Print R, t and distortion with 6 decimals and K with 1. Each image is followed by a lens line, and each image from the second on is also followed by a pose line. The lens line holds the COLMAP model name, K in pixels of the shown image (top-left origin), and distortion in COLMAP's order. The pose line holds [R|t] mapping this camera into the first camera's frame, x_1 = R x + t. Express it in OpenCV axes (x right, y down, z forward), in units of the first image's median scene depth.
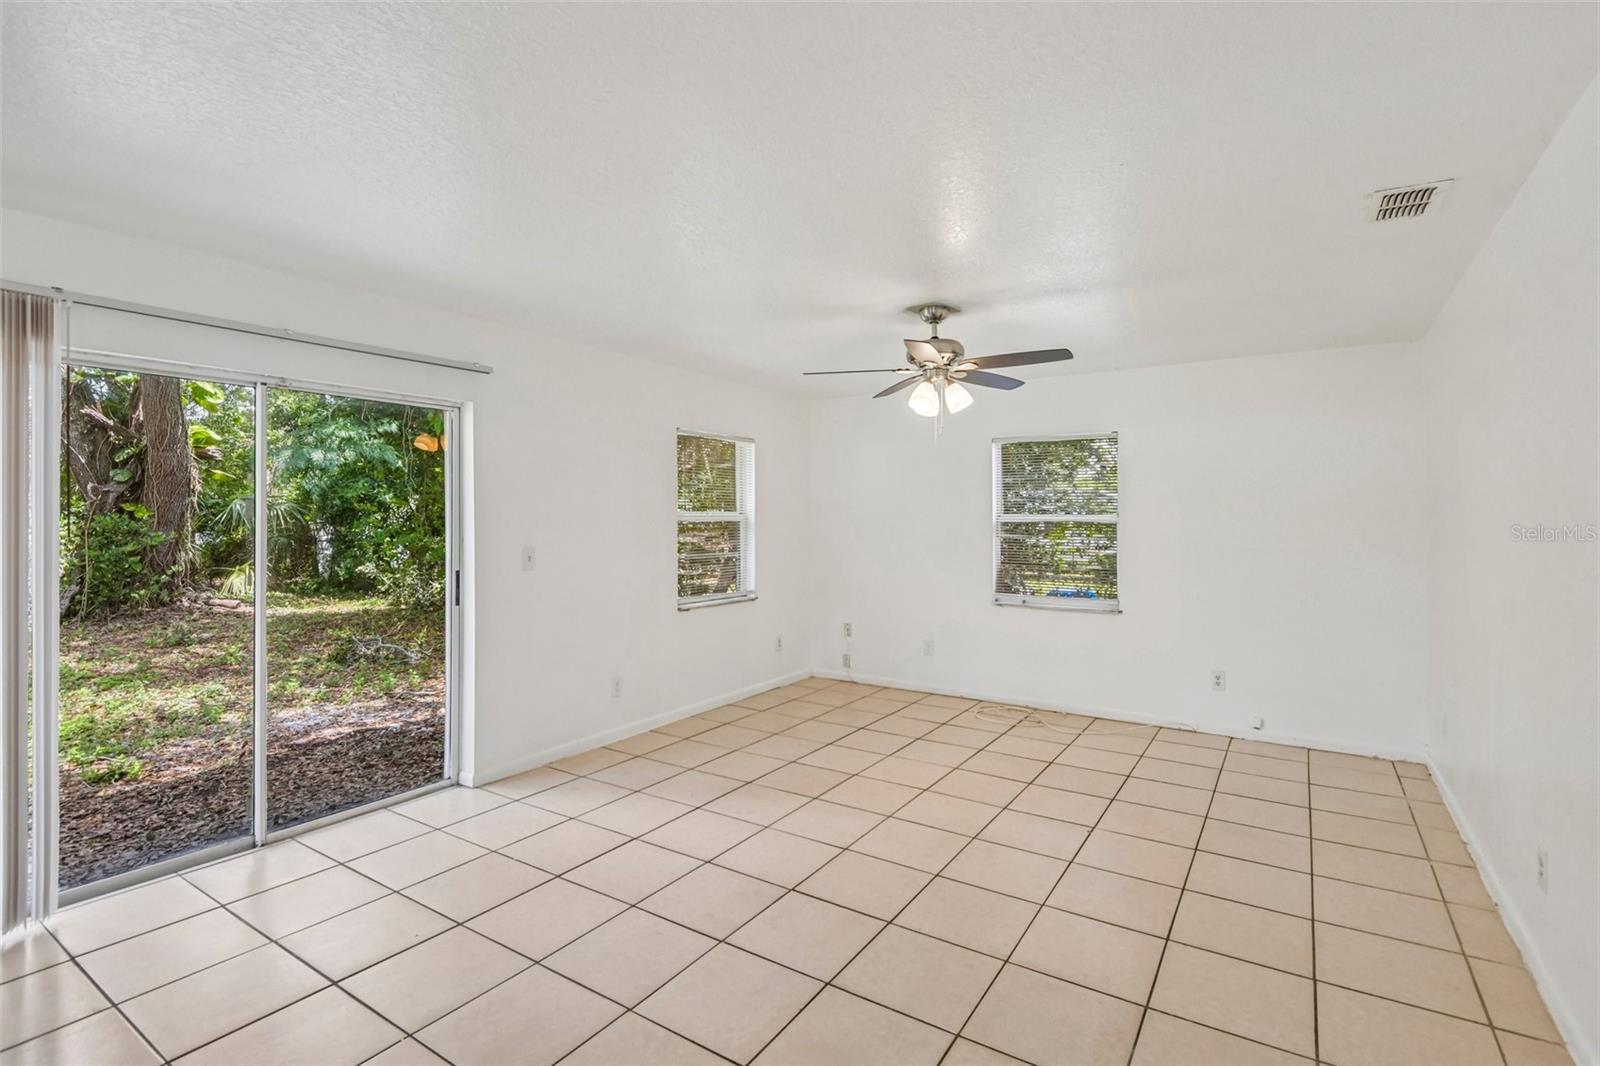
lens RADIAL K [[750.5, 0, 804.9], [0, 750.5, 500.4], [0, 0, 1]] dist [-0.004267, -0.008706]
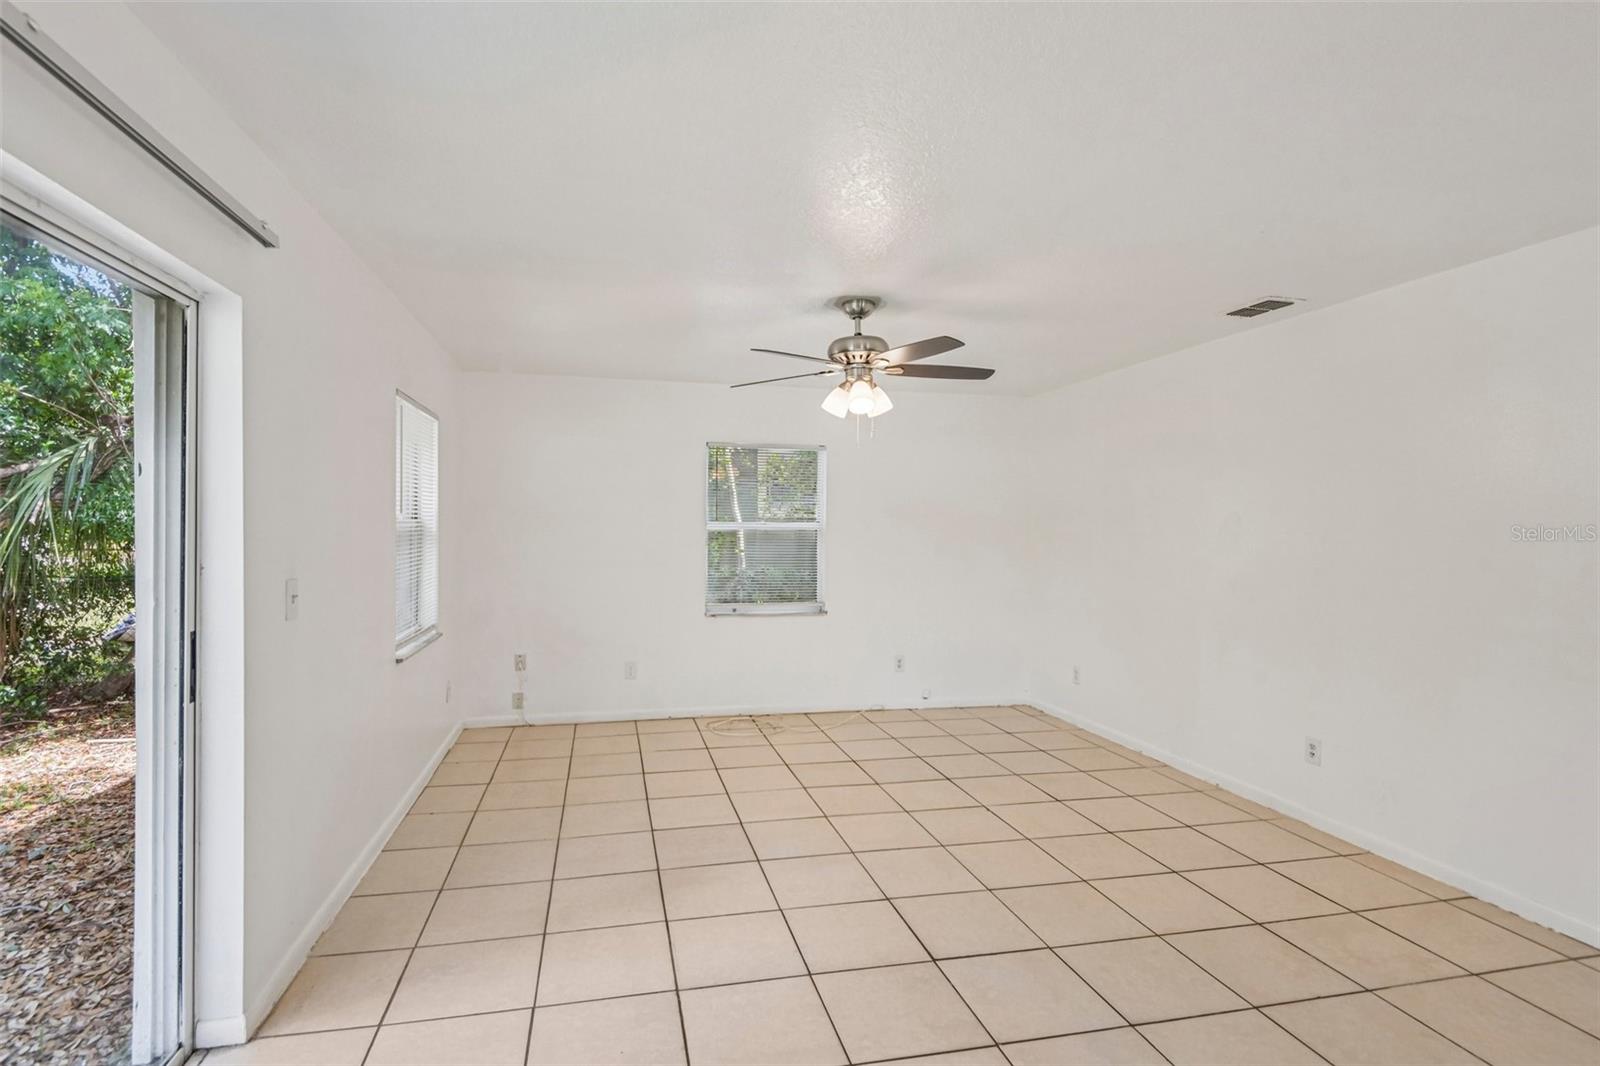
lens RADIAL K [[750.5, 0, 757.6], [0, 750.5, 520.9], [0, 0, 1]] dist [-0.004267, -0.008706]
pose [[0.720753, 0.005541, 0.693170, -0.537327], [-0.014598, 0.999868, 0.007187, 0.012825], [-0.693038, -0.015299, 0.720738, 0.382995]]
